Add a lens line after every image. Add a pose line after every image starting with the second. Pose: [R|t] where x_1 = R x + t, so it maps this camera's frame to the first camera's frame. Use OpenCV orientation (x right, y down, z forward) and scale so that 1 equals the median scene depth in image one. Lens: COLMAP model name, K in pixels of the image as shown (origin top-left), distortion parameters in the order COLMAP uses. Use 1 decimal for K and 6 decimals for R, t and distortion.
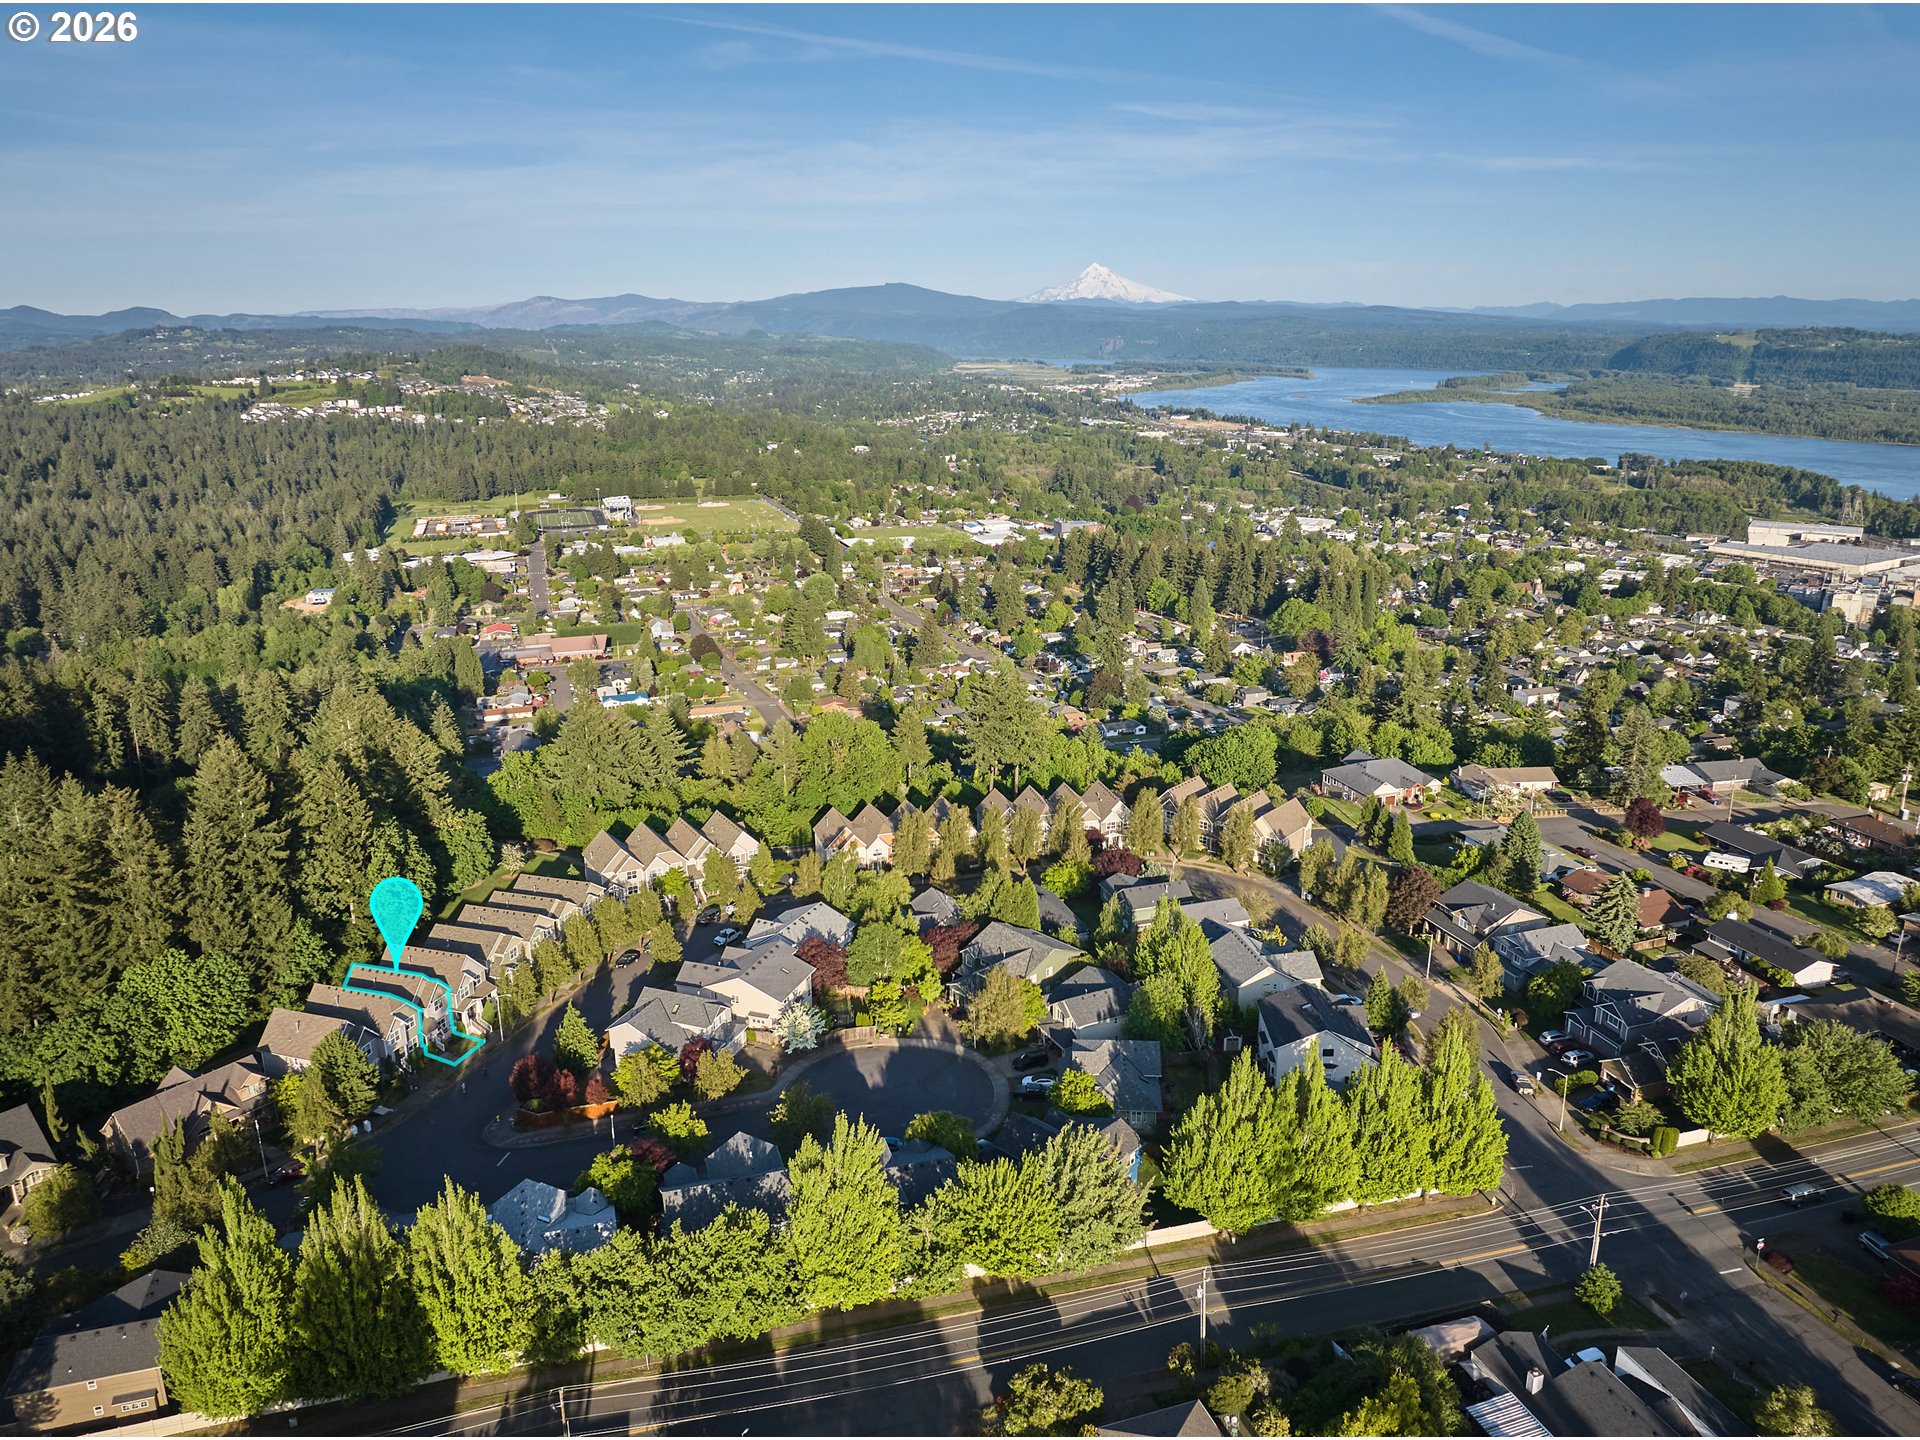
lens RADIAL K [[1326.8, 0, 966.7], [0, 1326.8, 712.3], [0, 0, 1]] dist [-0.042431, 0.018538]
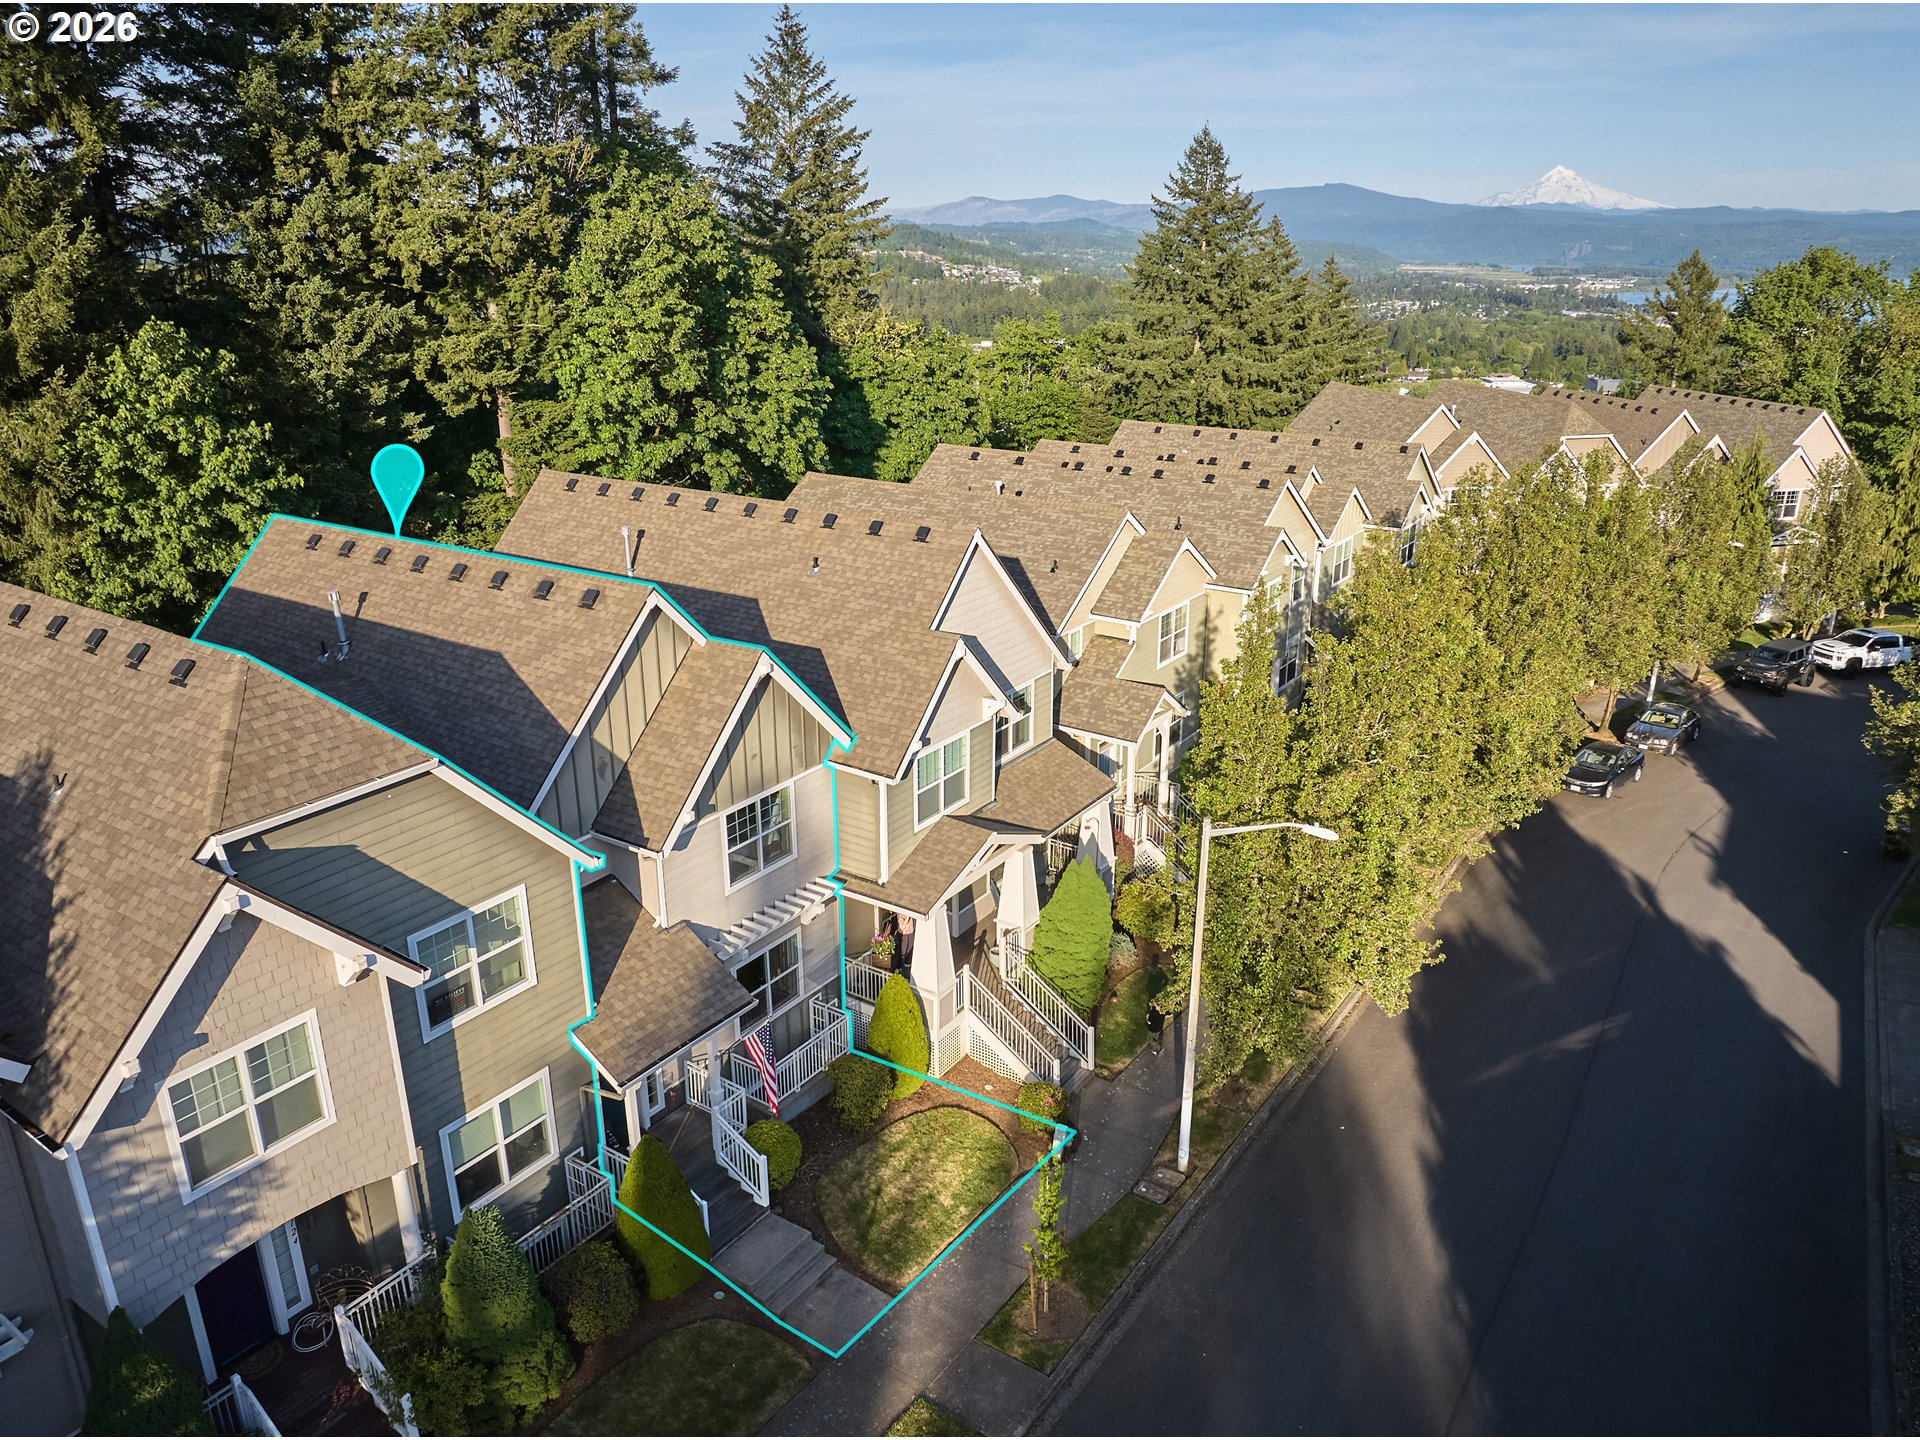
lens RADIAL K [[1326.8, 0, 989.6], [0, 1326.8, 708.5], [0, 0, 1]] dist [-0.042431, 0.018538]
pose [[0.958616, 0.105509, -0.264431, -0.037363], [-0.088989, 0.993300, 0.073728, 0.021340], [0.270438, -0.047146, 0.961582, 0.095203]]
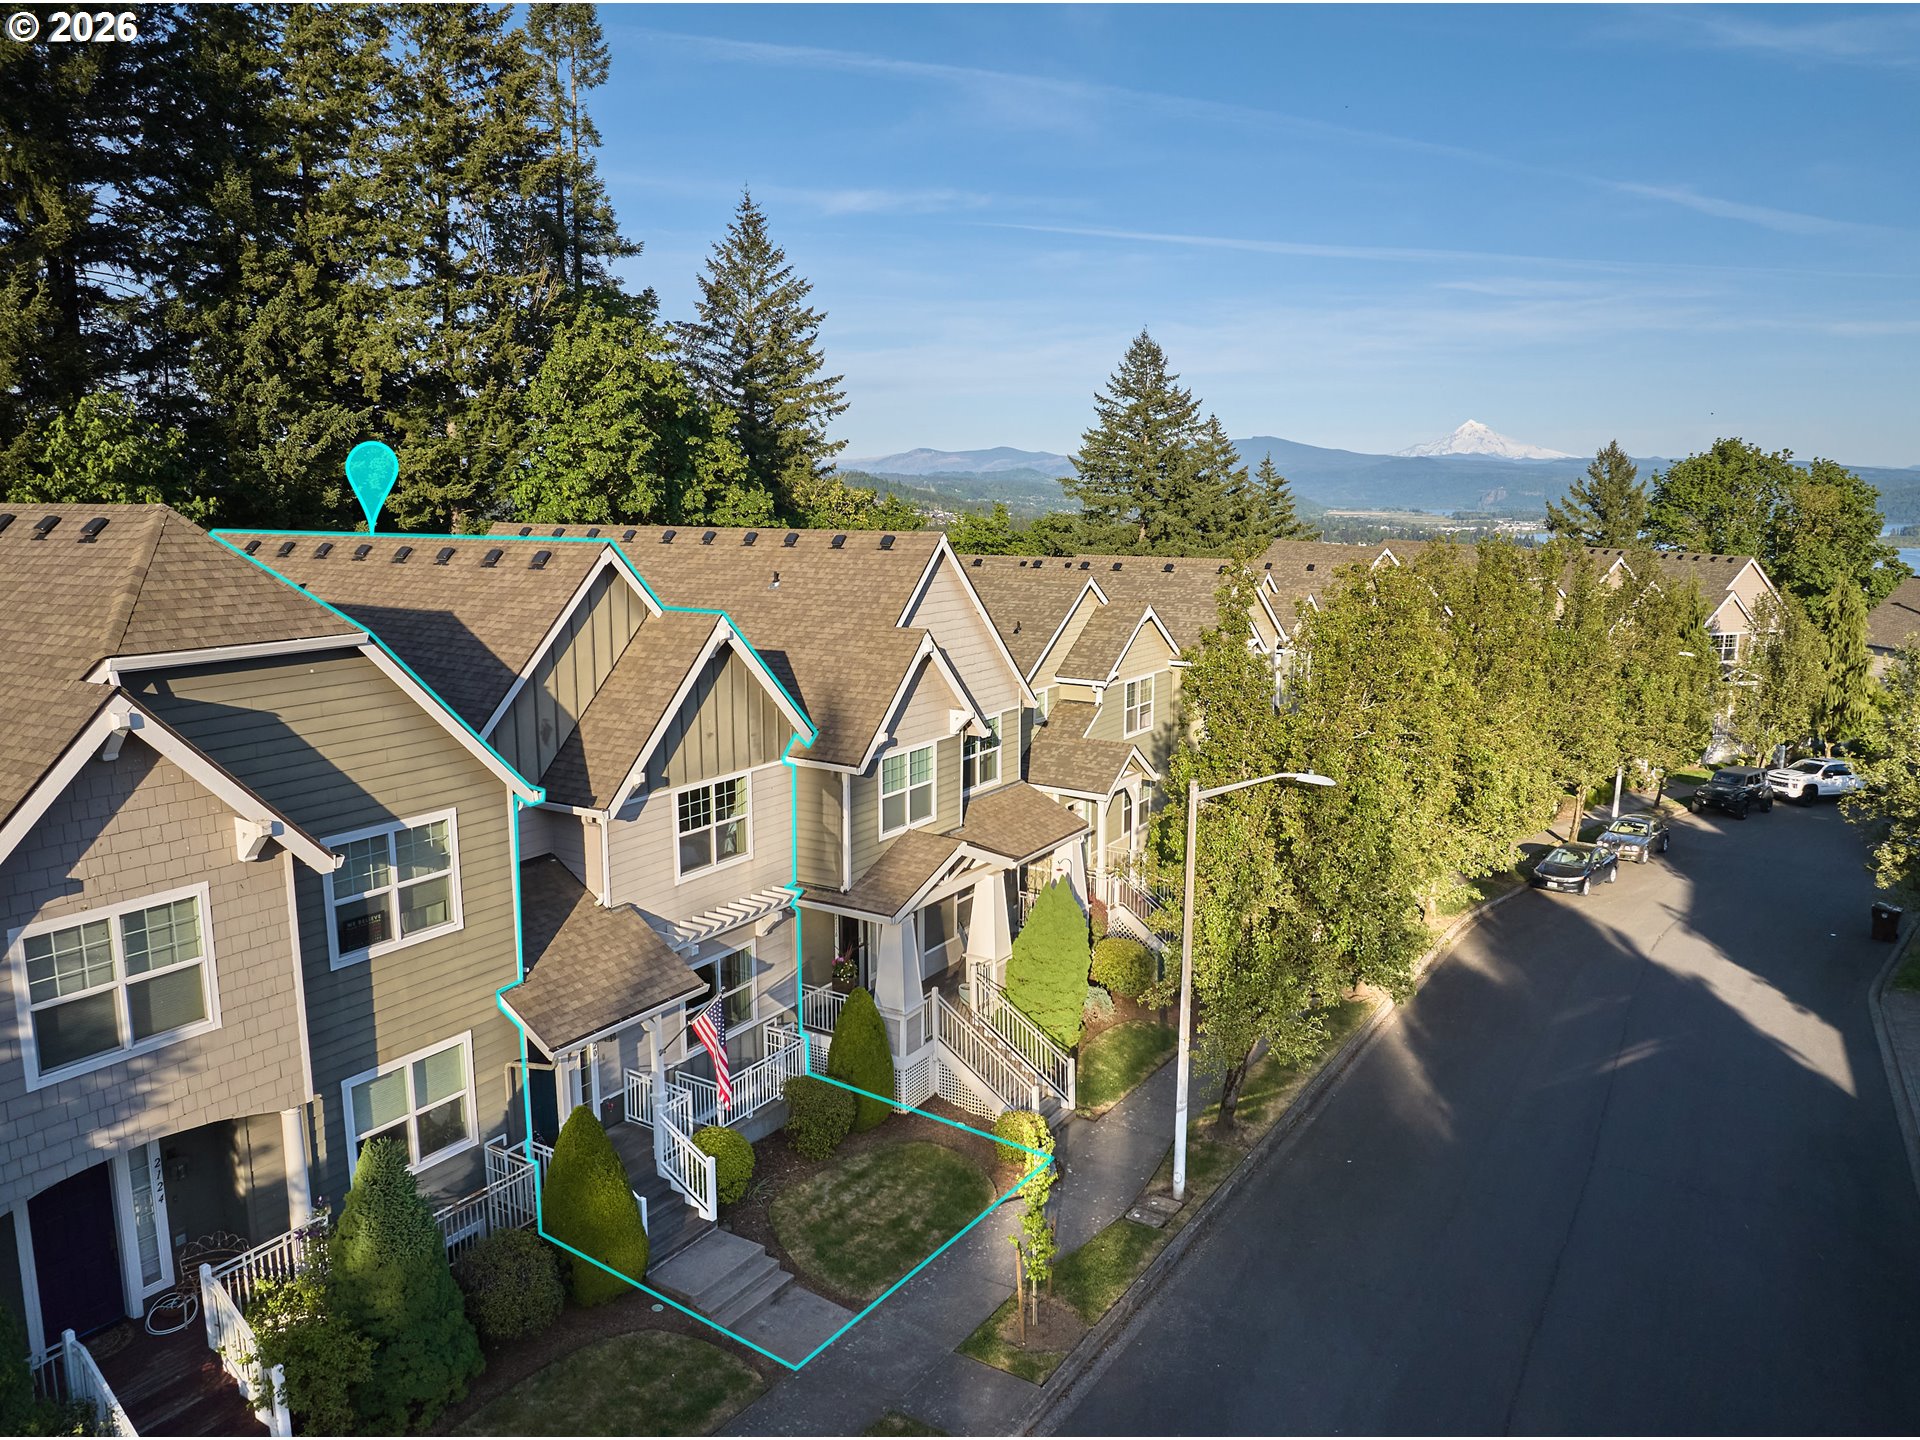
lens RADIAL K [[1326.8, 0, 987.5], [0, 1326.8, 717.6], [0, 0, 1]] dist [-0.042431, 0.018538]
pose [[0.968910, 0.053502, -0.241558, -0.037562], [-0.079309, 0.991981, -0.098404, 0.023940], [0.234356, 0.114503, 0.965384, 0.095897]]
